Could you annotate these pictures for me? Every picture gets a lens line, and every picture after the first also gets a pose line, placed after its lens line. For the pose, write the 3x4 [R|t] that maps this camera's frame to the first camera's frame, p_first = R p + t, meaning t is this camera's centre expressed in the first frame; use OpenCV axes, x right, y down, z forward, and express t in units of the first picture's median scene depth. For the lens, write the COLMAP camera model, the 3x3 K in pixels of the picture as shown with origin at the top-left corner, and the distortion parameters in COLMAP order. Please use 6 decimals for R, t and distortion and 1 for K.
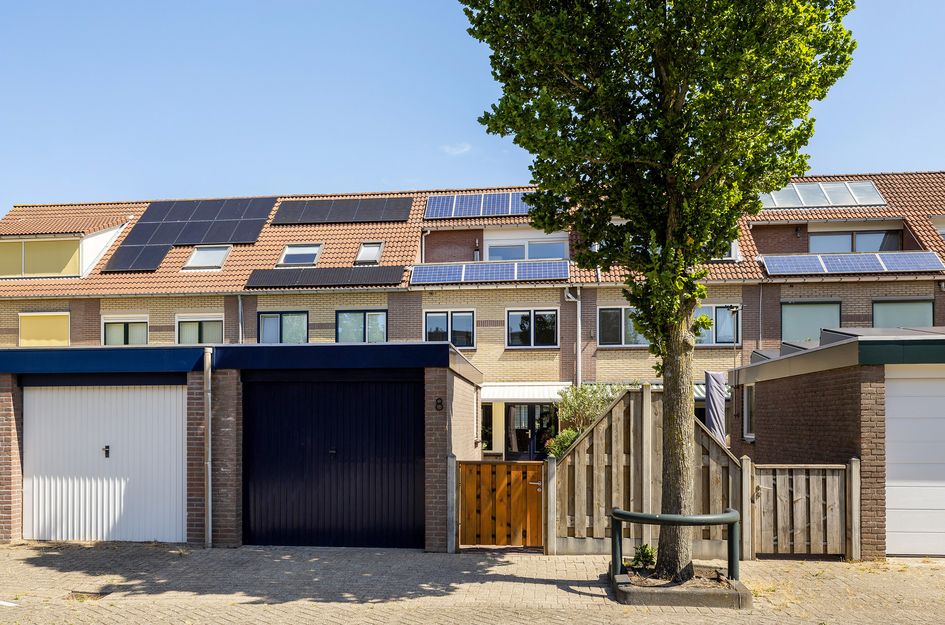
lens RADIAL K [[758.1, 0, 472.5], [0, 758.1, 312.5], [0, 0, 1]] dist [-0.001583, 0.001906]
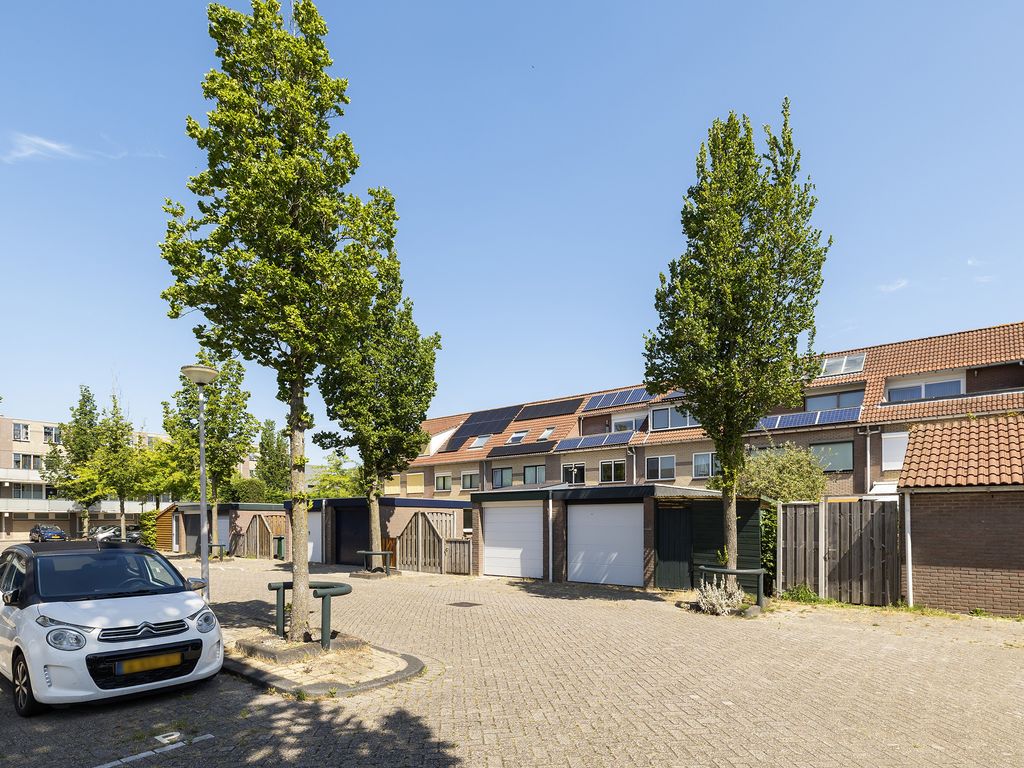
lens RADIAL K [[495.2, 0, 512.0], [0, 495.2, 384.0], [0, 0, 1]] dist [-0.000811, 0.000071]
pose [[0.872371, -0.131227, -0.470901, 0.382643], [0.065585, 0.986005, -0.153273, -0.016943], [0.484424, 0.102826, 0.868769, -0.132192]]
